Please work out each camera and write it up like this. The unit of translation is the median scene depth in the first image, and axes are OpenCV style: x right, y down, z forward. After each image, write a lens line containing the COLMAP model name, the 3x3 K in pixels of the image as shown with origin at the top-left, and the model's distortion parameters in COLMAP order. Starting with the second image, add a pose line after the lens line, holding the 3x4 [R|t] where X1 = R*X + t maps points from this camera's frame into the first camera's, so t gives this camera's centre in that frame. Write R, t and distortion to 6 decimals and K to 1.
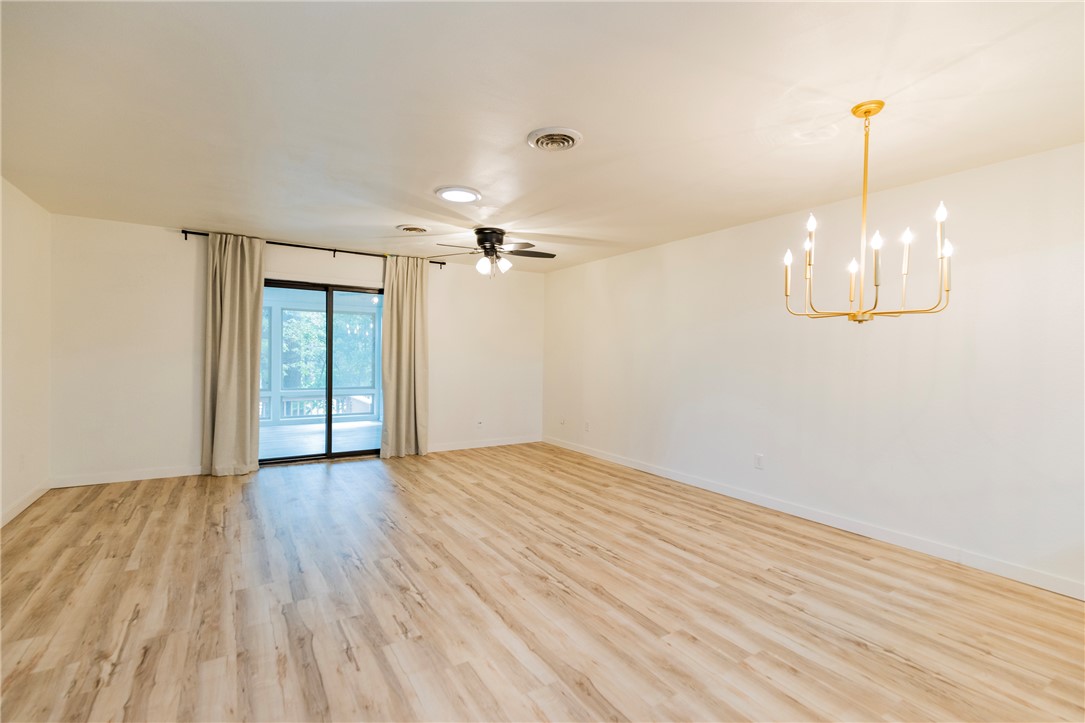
lens RADIAL K [[497.3, 0, 552.1], [0, 497.3, 360.5], [0, 0, 1]] dist [0.012716, -0.000699]
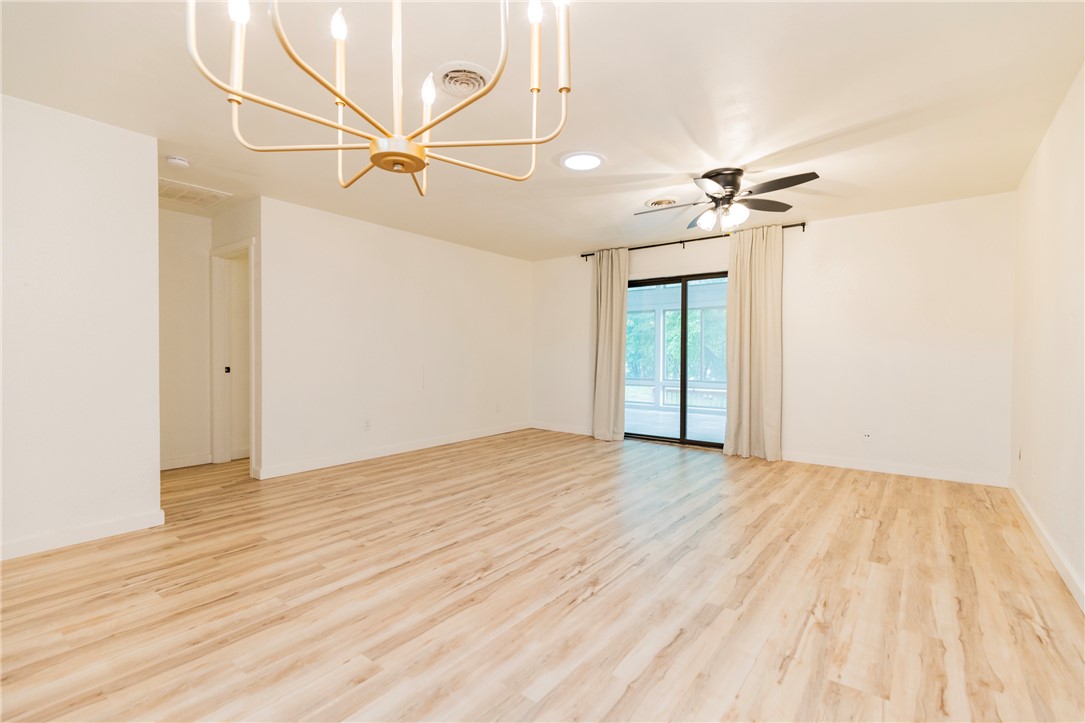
lens RADIAL K [[489.0, 0, 550.4], [0, 489.0, 361.6], [0, 0, 1]] dist [0.010294, -0.001131]
pose [[0.335810, -0.001047, -0.941929, 0.672399], [-0.009003, 0.999950, -0.004321, 0.052615], [0.941887, 0.009931, 0.335784, 0.641215]]
